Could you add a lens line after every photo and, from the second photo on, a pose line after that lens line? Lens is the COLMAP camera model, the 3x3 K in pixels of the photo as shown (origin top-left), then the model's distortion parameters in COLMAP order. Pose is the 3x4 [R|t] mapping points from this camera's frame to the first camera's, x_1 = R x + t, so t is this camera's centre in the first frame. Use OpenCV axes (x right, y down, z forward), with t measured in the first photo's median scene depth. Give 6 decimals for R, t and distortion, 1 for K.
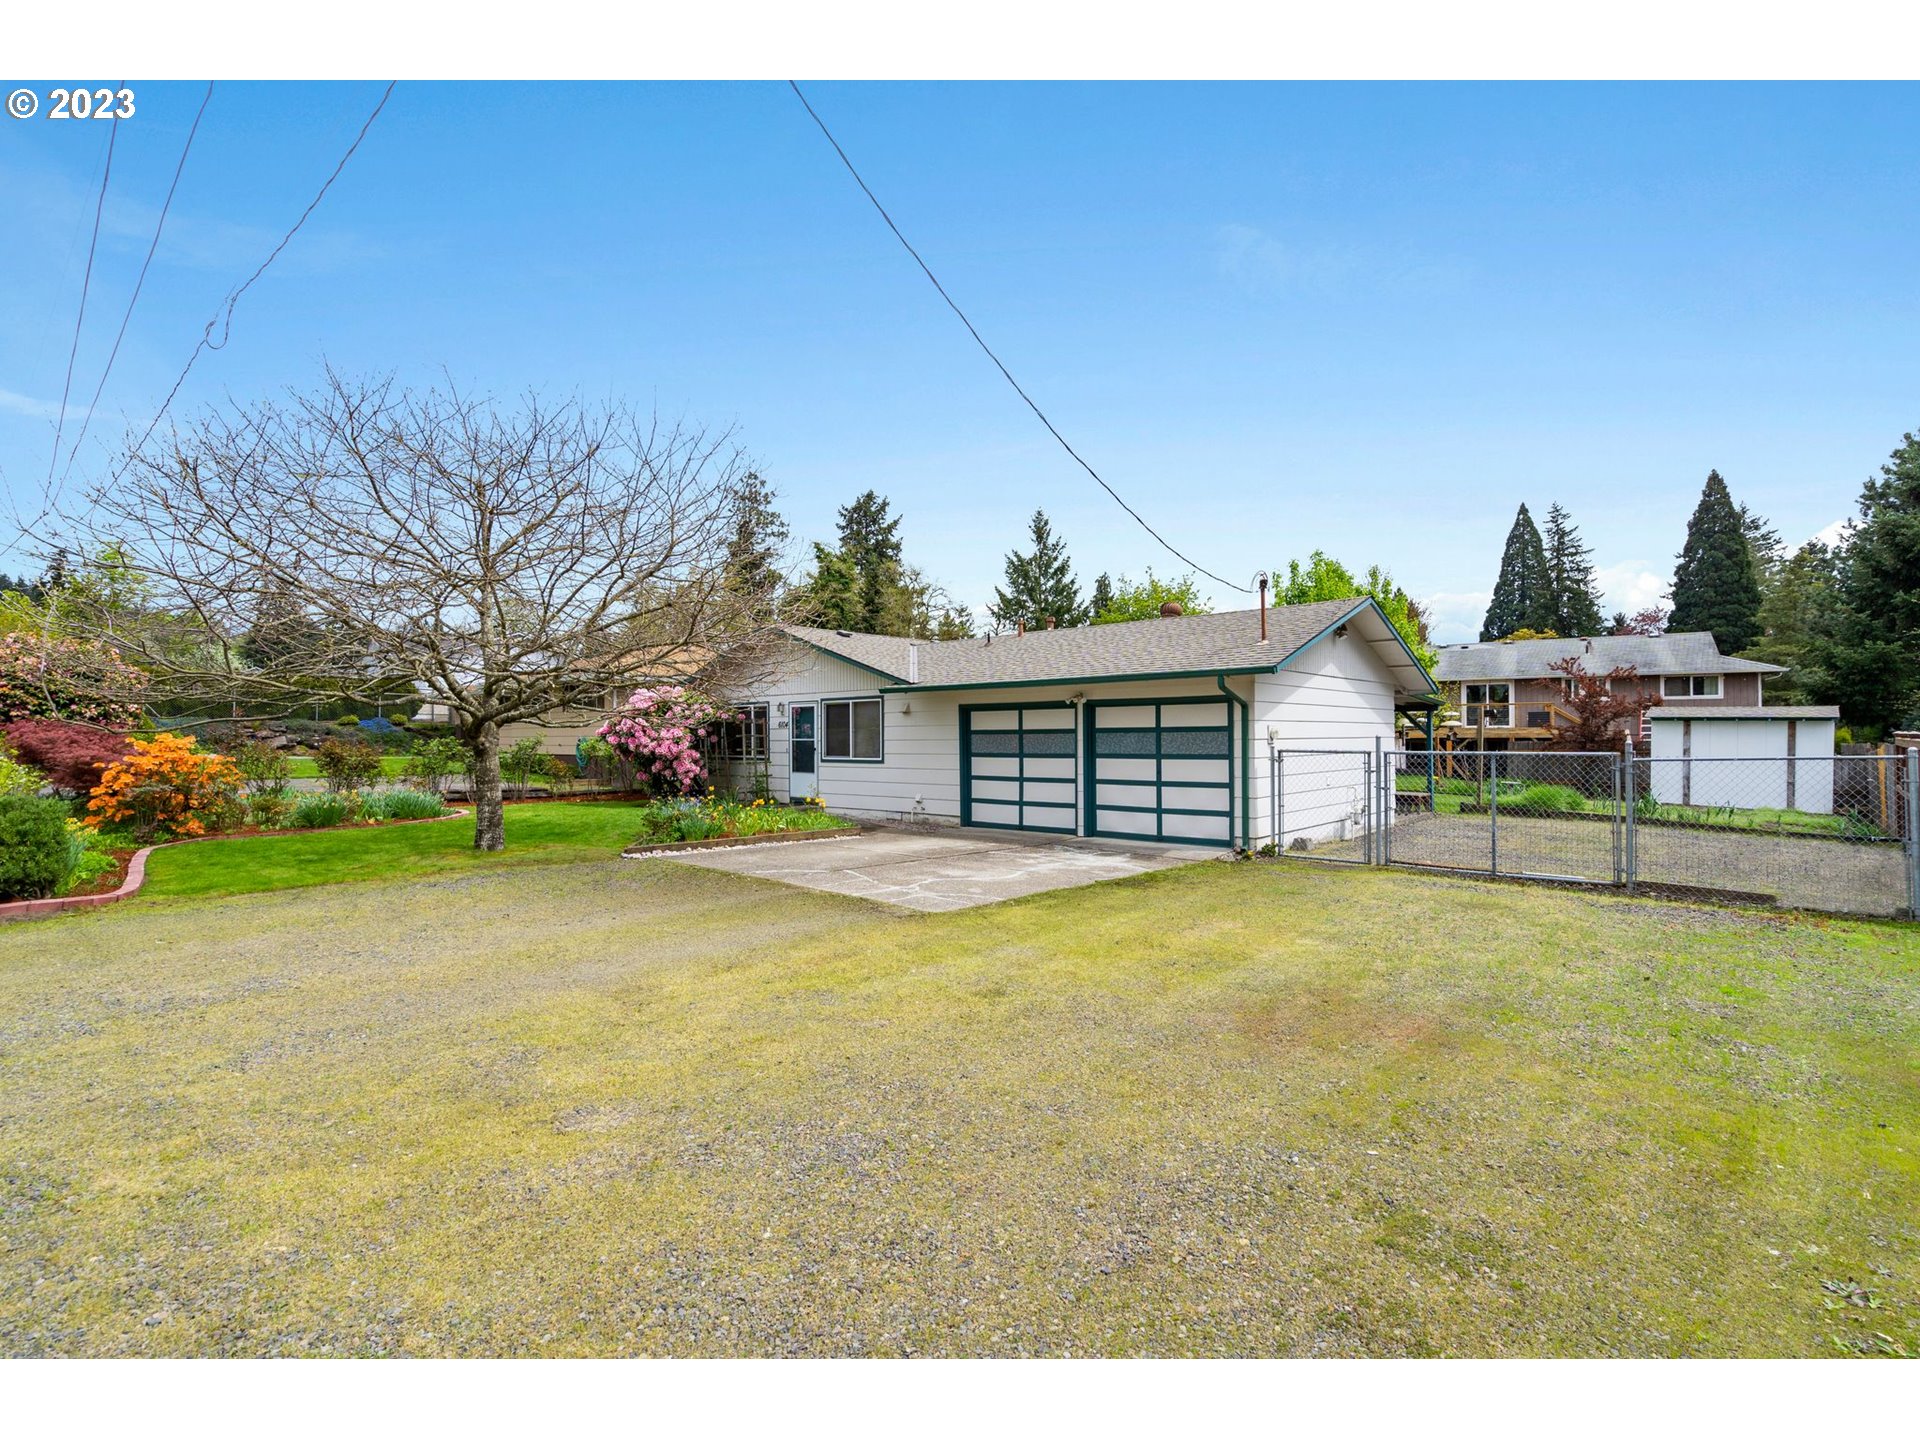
lens RADIAL K [[869.0, 0, 990.1], [0, 869.0, 730.1], [0, 0, 1]] dist [-0.001439, 0.000252]
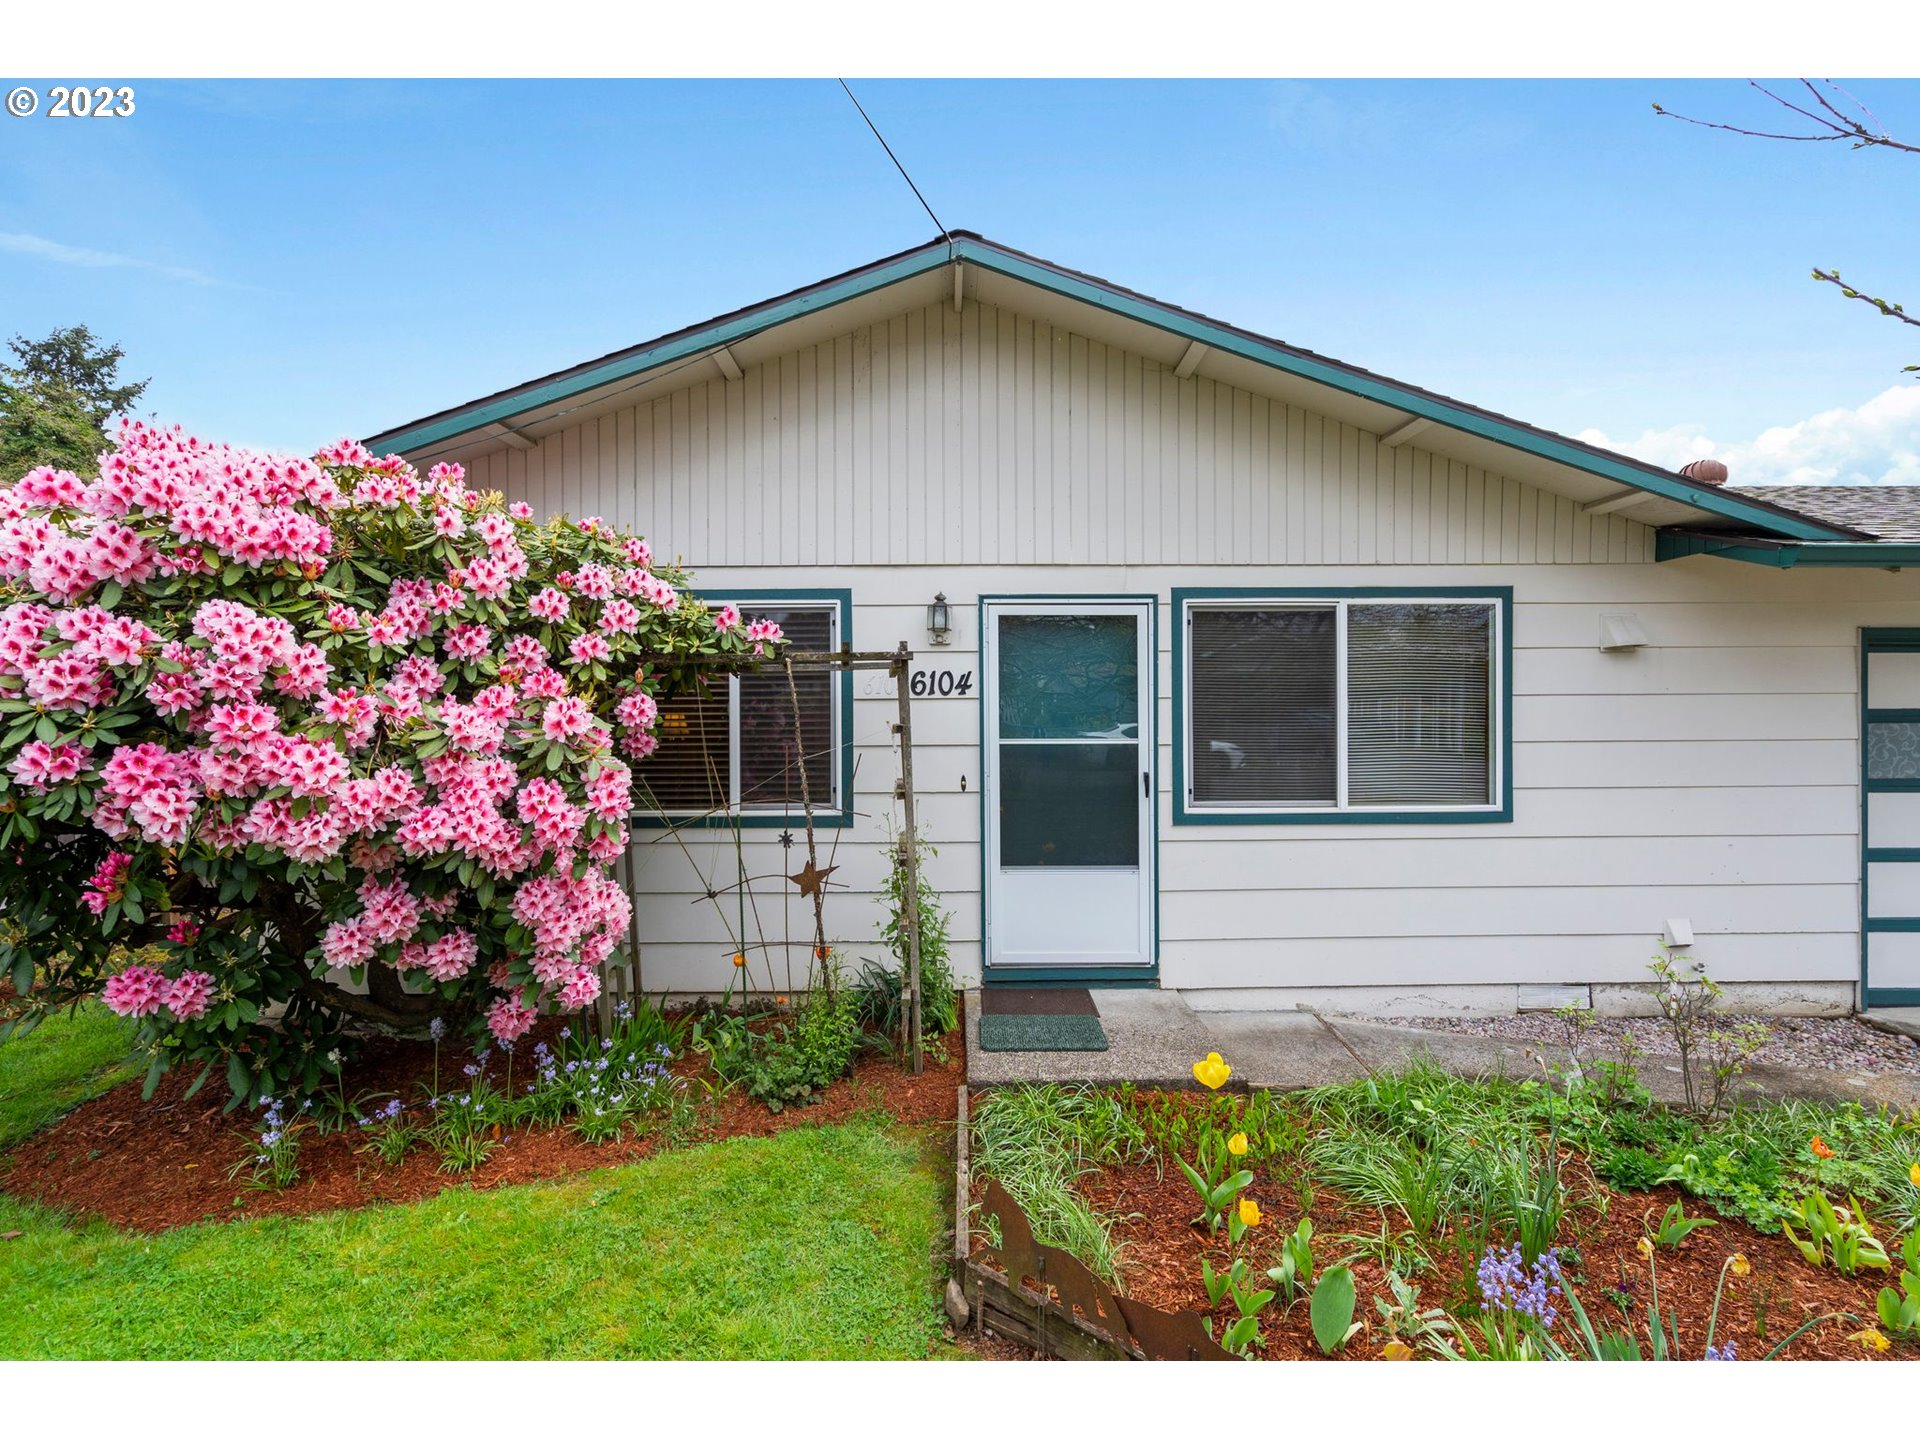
lens RADIAL K [[869.0, 0, 990.1], [0, 869.0, 730.1], [0, 0, 1]] dist [-0.001439, 0.000252]
pose [[0.757115, -0.005887, 0.653255, -0.478144], [-0.004557, 0.999887, 0.014292, 0.004648], [-0.653266, -0.013797, 0.757003, 0.966463]]
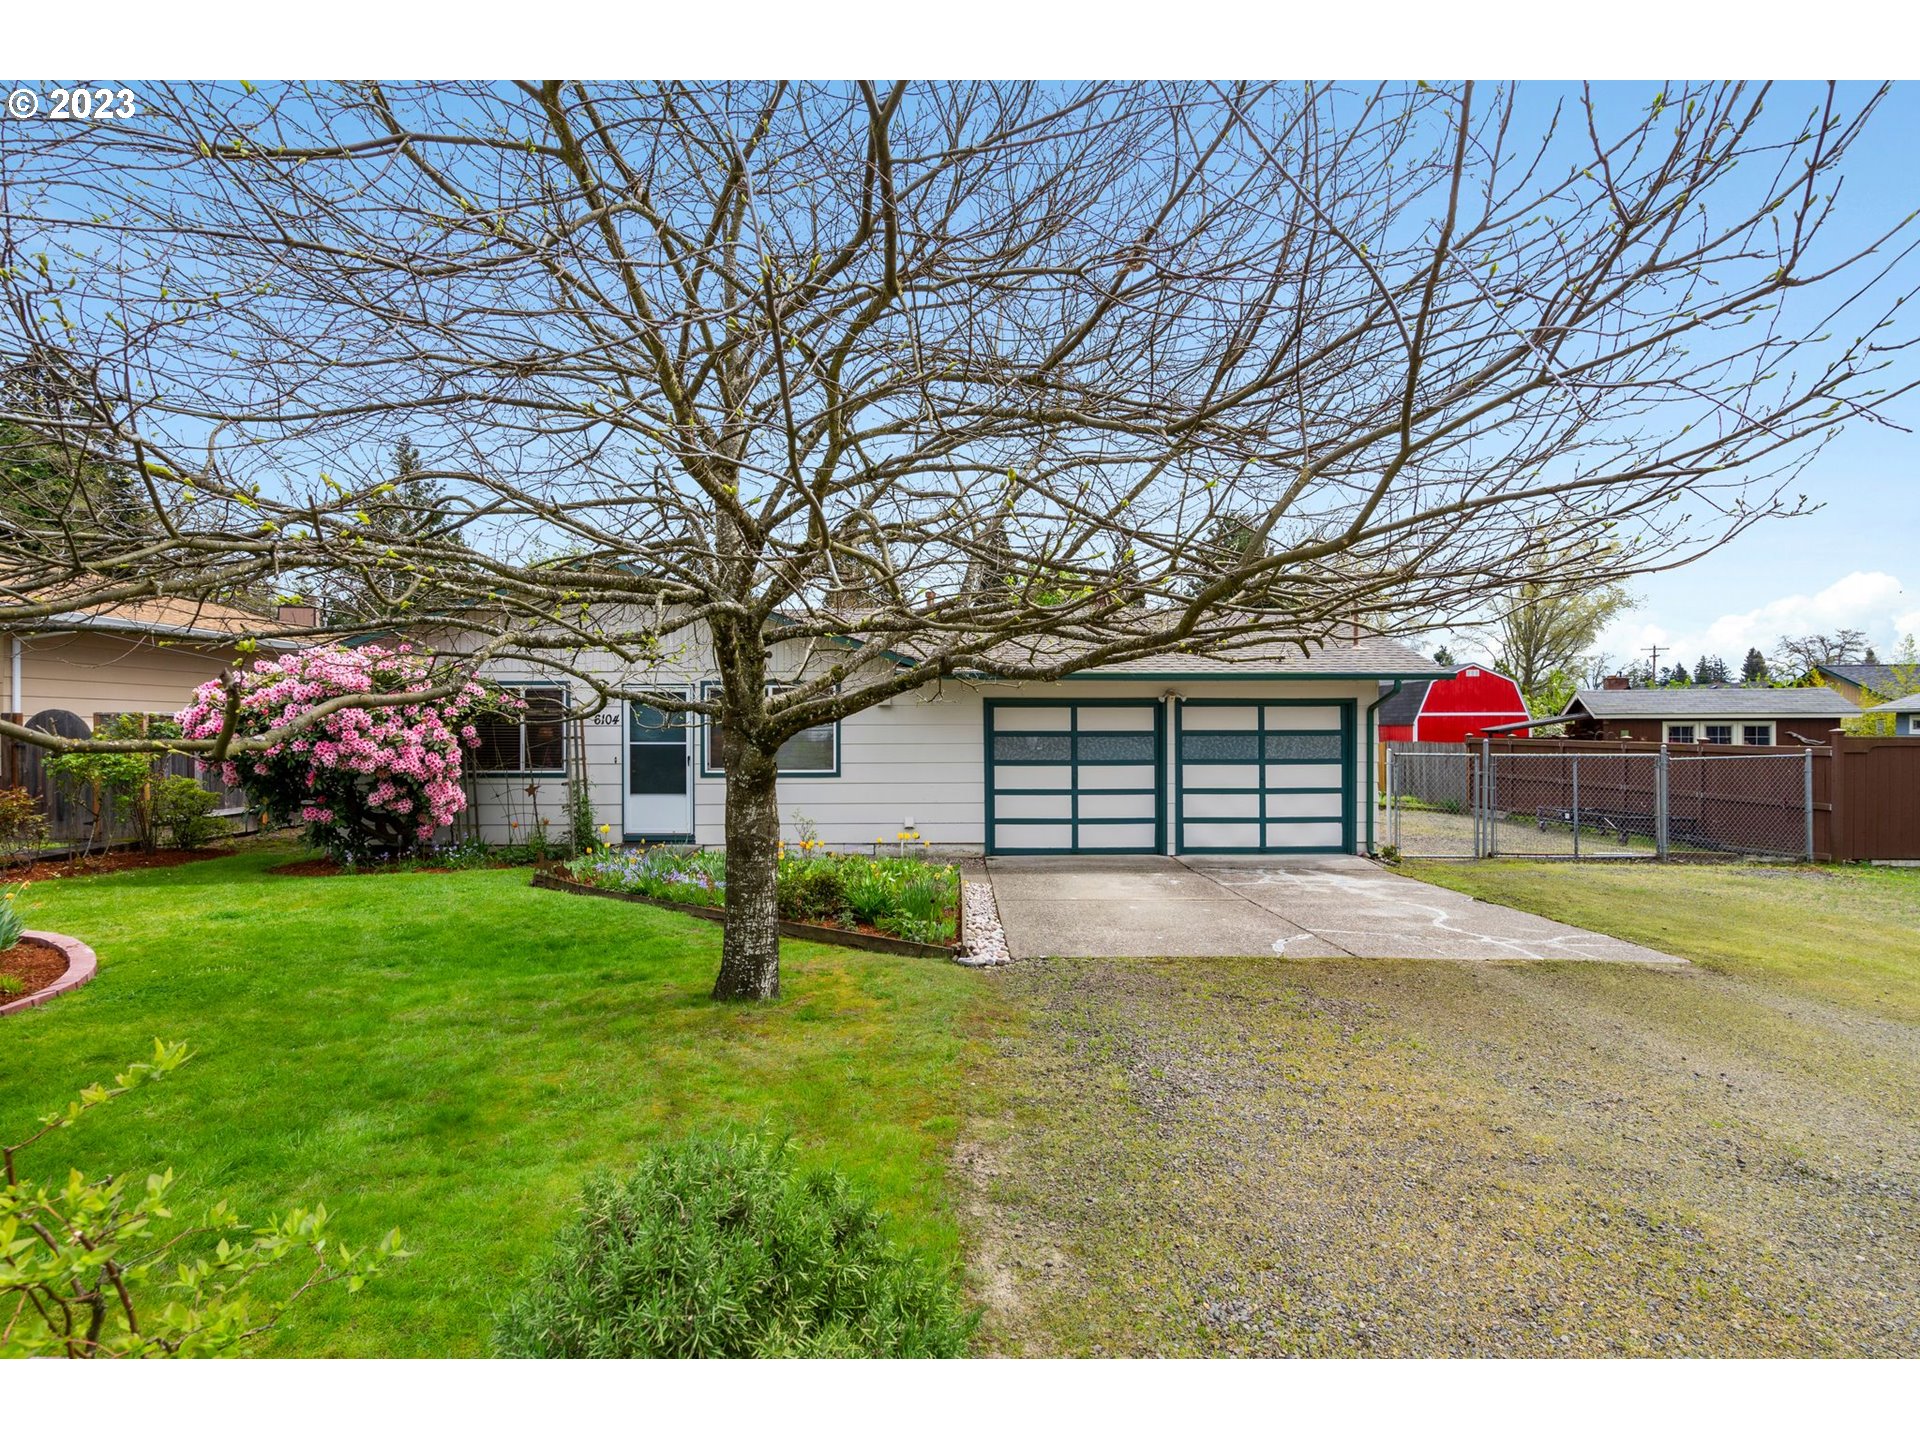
lens RADIAL K [[883.8, 0, 964.4], [0, 883.8, 728.9], [0, 0, 1]] dist [0.000038, 0.000284]
pose [[0.754196, 0.005612, 0.656626, -0.561272], [-0.008030, 0.999968, 0.000677, -0.002292], [-0.656601, -0.005783, 0.754216, 0.421055]]
